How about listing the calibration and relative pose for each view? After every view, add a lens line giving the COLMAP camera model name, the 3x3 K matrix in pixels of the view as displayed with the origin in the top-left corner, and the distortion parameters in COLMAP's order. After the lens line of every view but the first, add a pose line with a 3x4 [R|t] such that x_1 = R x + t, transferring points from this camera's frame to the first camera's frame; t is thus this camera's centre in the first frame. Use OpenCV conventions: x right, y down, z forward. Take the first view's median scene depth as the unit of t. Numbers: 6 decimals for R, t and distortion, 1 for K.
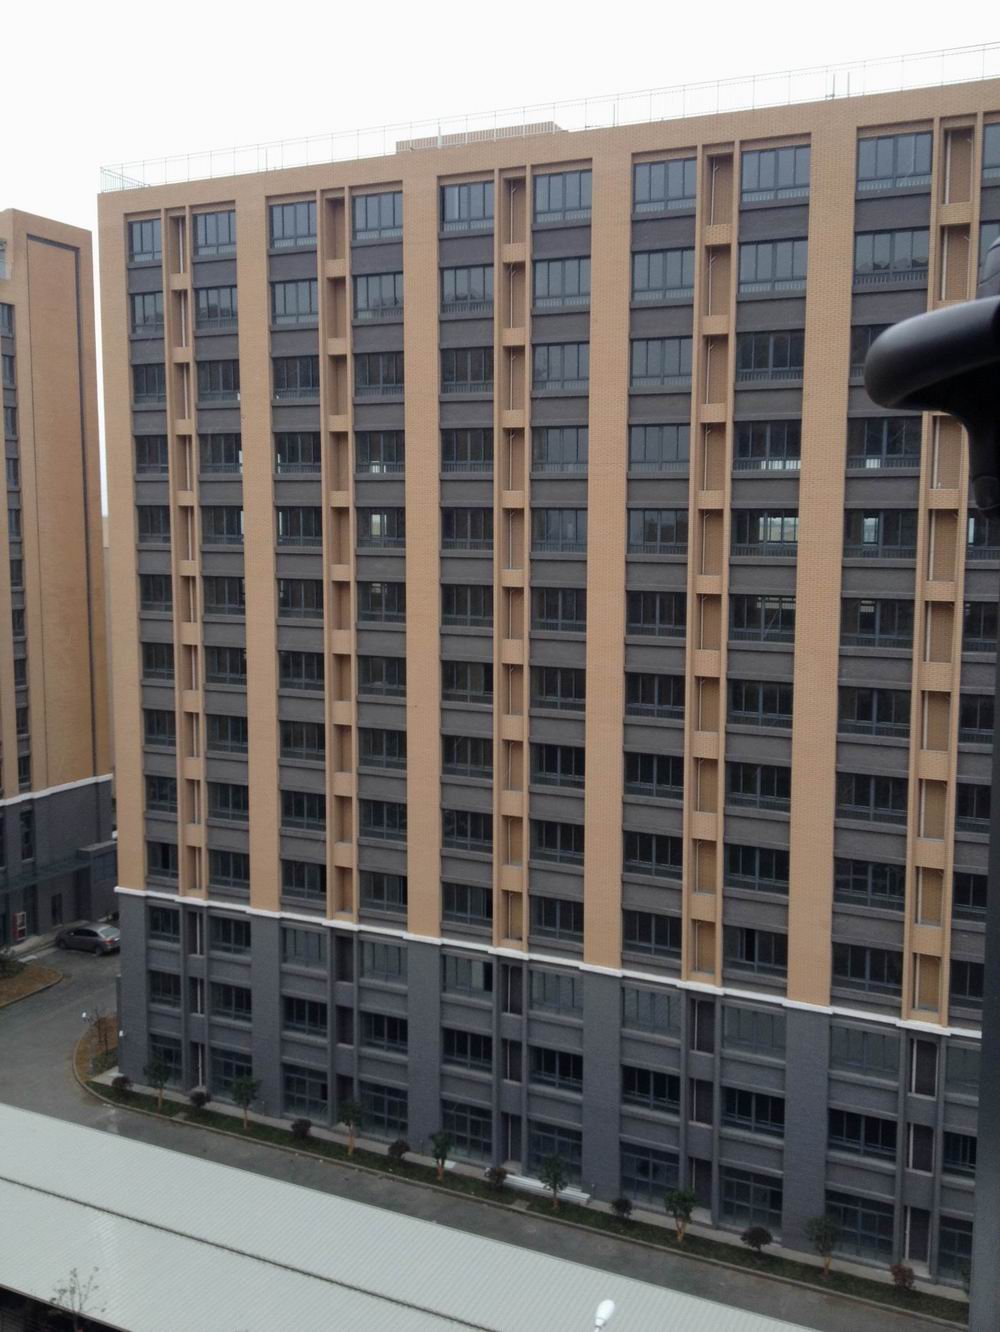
lens RADIAL K [[1228.1, 0, 488.9], [0, 1228.1, 668.3], [0, 0, 1]] dist [0.033843, 0.000000]
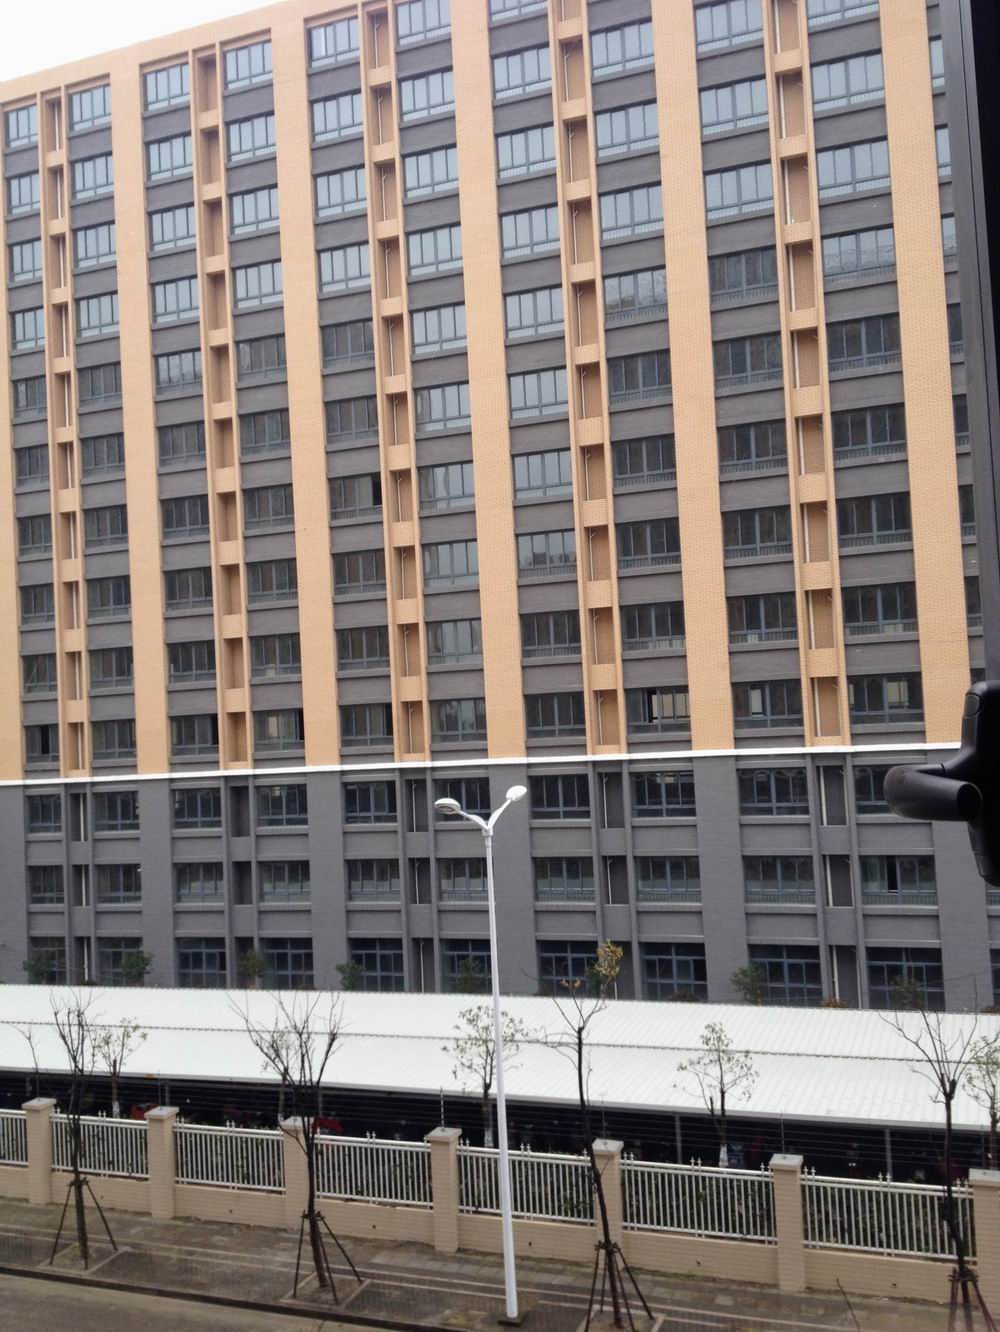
lens RADIAL K [[1228.1, 0, 501.2], [0, 1228.1, 673.7], [0, 0, 1]] dist [0.033843, 0.000000]
pose [[0.994411, -0.048952, 0.093546, -0.000161], [0.062009, 0.987891, -0.142219, 0.207654], [-0.085451, 0.147225, 0.985405, 0.021250]]
